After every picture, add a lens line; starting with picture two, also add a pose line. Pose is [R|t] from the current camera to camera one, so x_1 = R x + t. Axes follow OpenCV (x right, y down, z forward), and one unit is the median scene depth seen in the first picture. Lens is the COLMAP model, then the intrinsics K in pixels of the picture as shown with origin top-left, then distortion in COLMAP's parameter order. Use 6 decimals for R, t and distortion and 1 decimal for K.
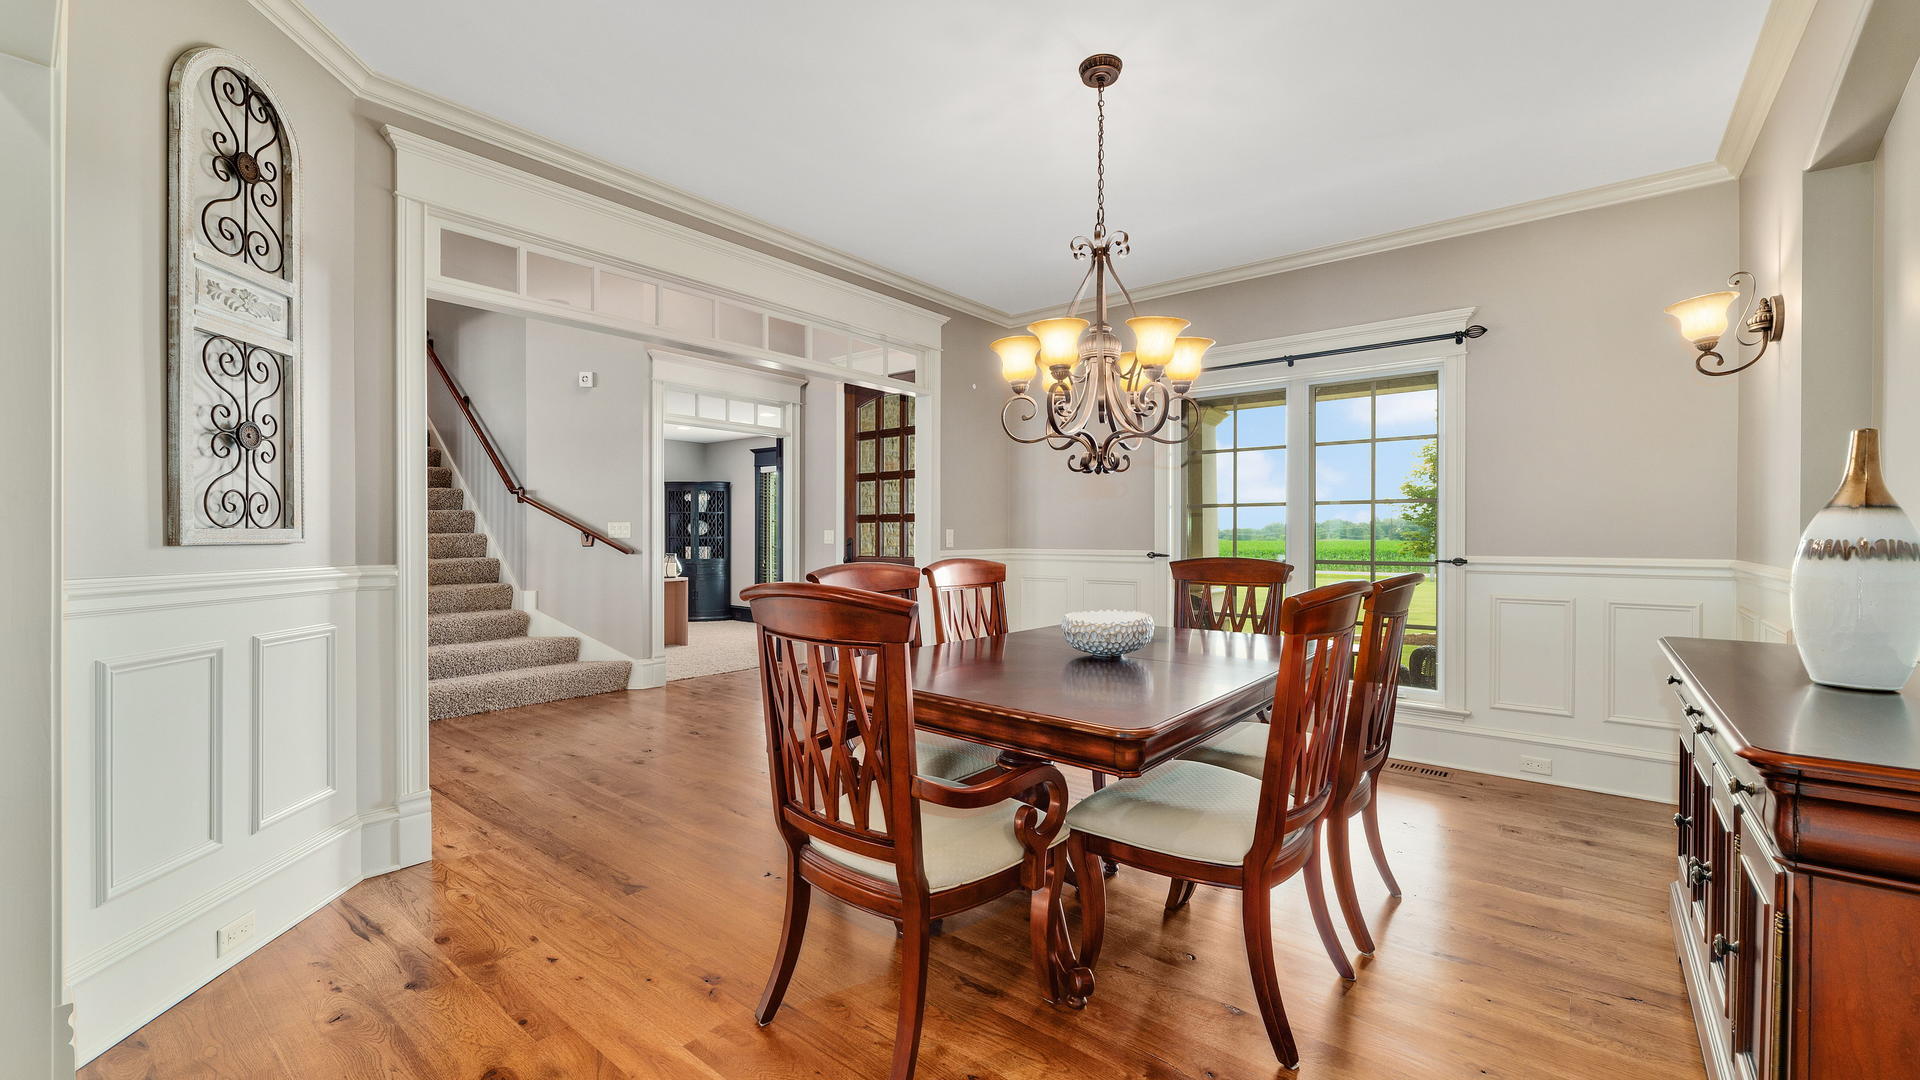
lens RADIAL K [[771.1, 0, 960.0], [0, 771.1, 540.0], [0, 0, 1]] dist [-0.000207, -0.000155]
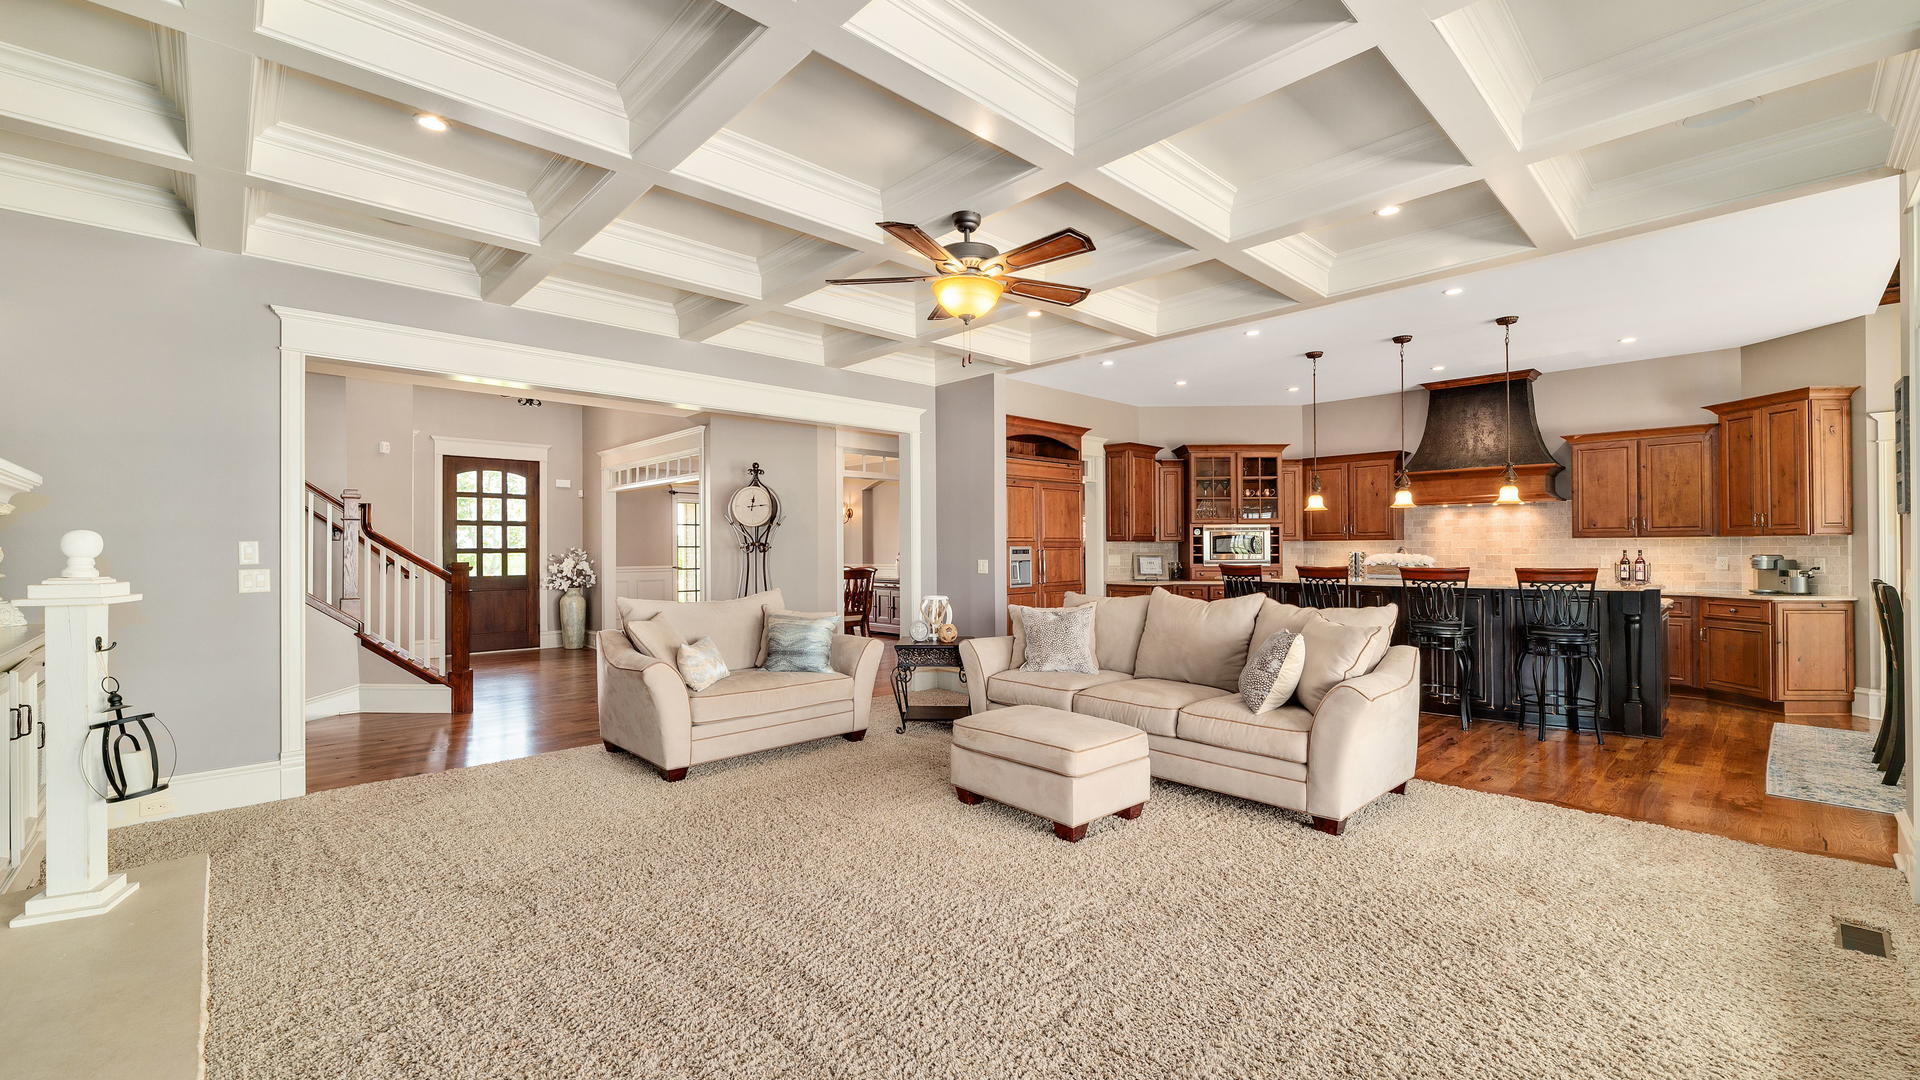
lens RADIAL K [[780.4, 0, 956.4], [0, 780.4, 544.6], [0, 0, 1]] dist [-0.000570, 0.000099]
pose [[0.128522, 0.004950, 0.991694, -1.703943], [0.010921, 0.999920, -0.006406, -0.022948], [-0.991647, 0.011653, 0.128457, -0.141423]]
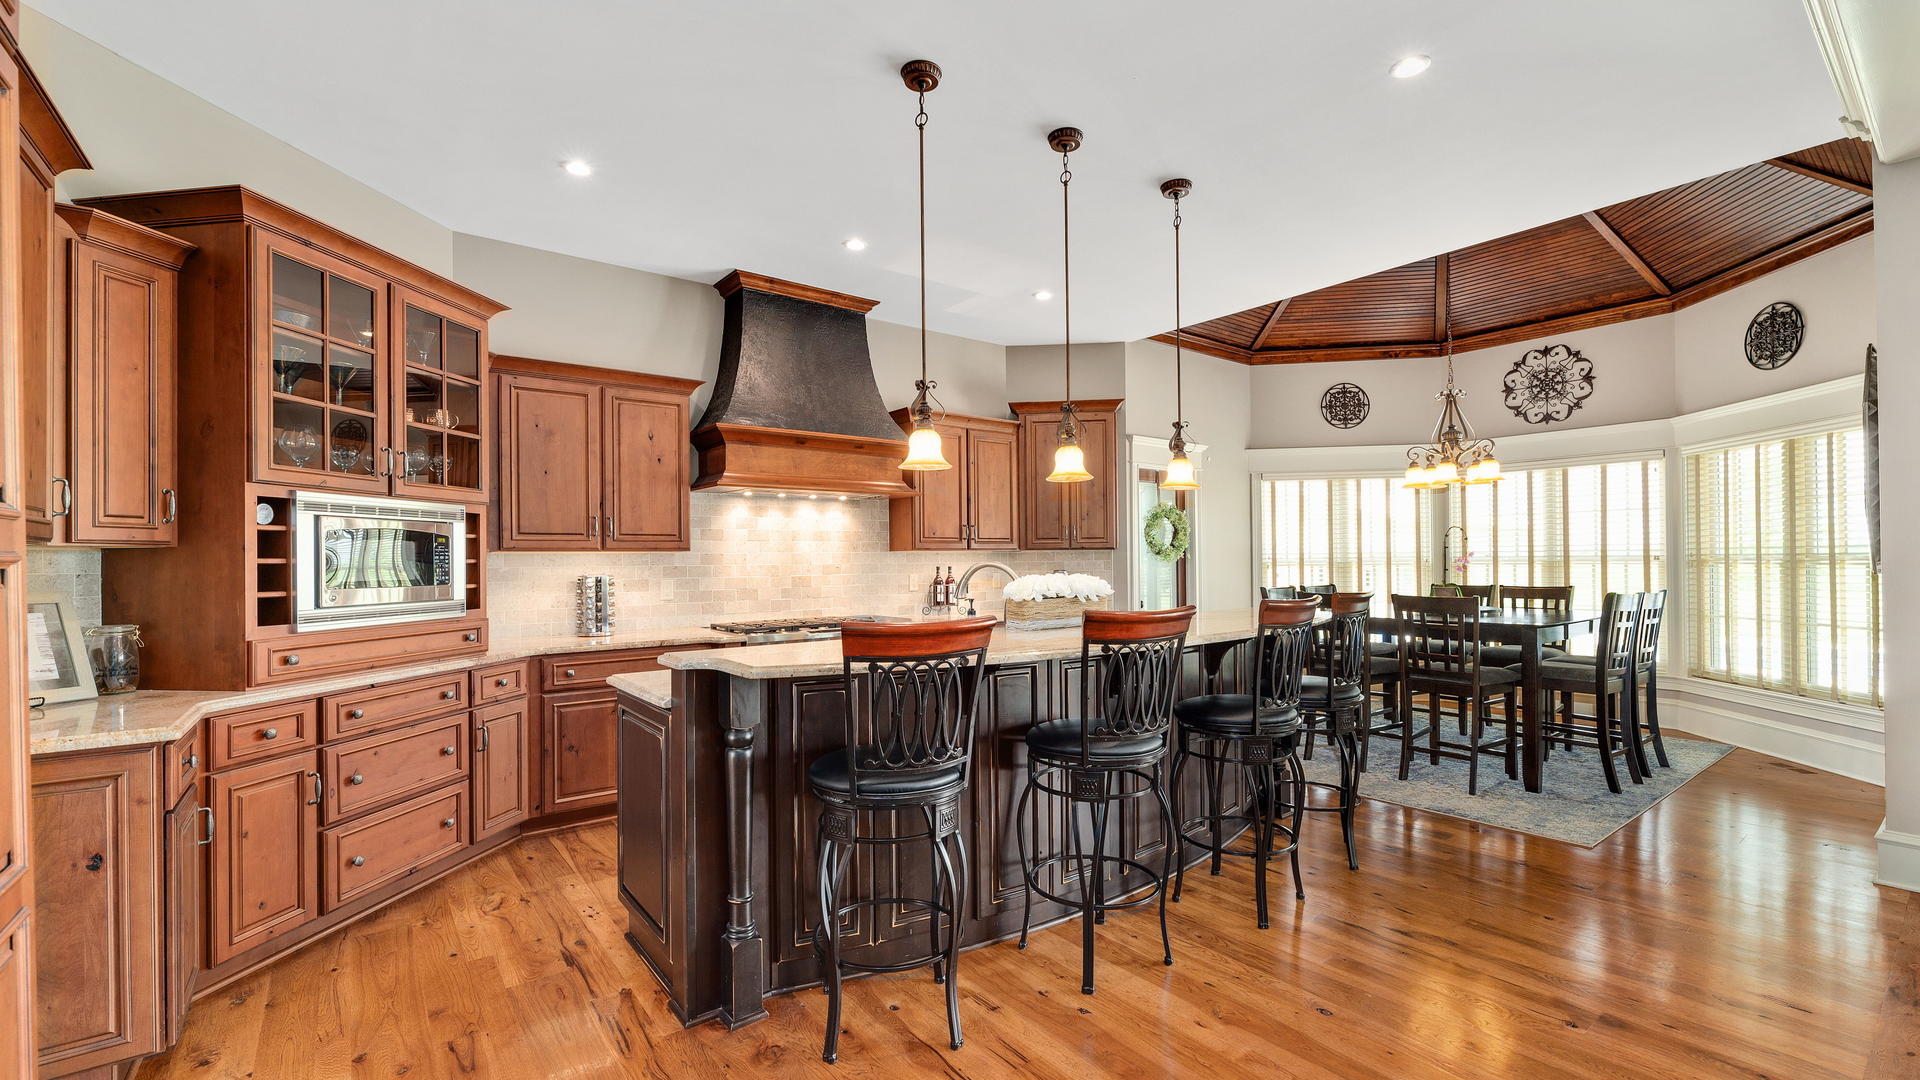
lens RADIAL K [[803.0, 0, 963.3], [0, 803.0, 553.6], [0, 0, 1]] dist [0.000771, 0.000174]
pose [[-0.973054, 0.012332, 0.230248, -0.558873], [0.012041, 0.999924, -0.002668, -0.024070], [-0.230263, 0.000176, -0.973128, -0.063795]]
